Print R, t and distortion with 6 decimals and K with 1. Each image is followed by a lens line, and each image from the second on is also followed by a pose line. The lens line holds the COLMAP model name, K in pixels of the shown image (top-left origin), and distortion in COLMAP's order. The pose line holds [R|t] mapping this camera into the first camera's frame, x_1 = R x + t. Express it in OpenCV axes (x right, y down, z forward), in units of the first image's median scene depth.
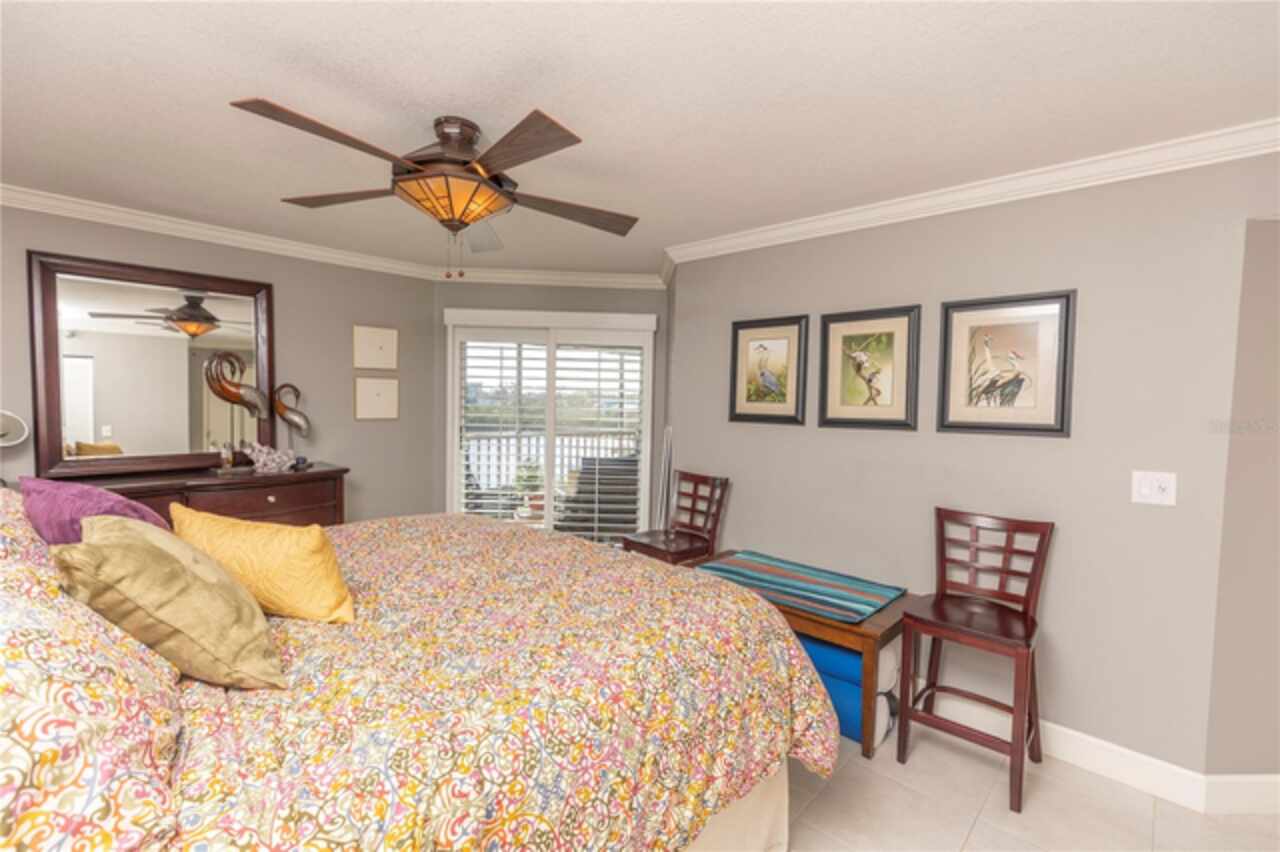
lens RADIAL K [[514.4, 0, 640.0], [0, 514.4, 442.8], [0, 0, 1]] dist [-0.034013, -0.000010]
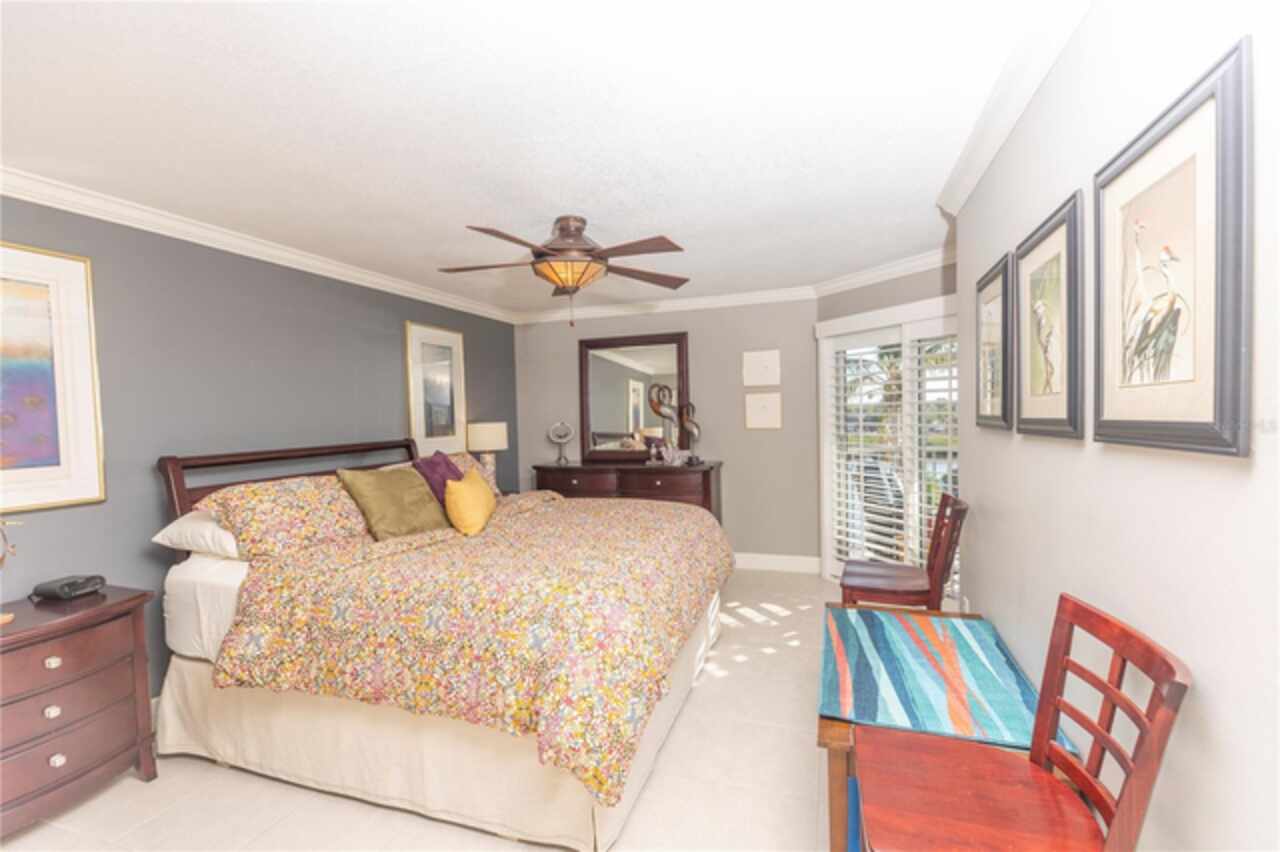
lens RADIAL K [[570.5, 0, 640.0], [0, 570.5, 426.0], [0, 0, 1]] dist [0.000328, -0.000016]
pose [[0.365269, -0.011044, -0.930836, 0.920871], [-0.042938, 0.998665, -0.028698, -0.003230], [0.929911, 0.050451, 0.364308, 0.398737]]
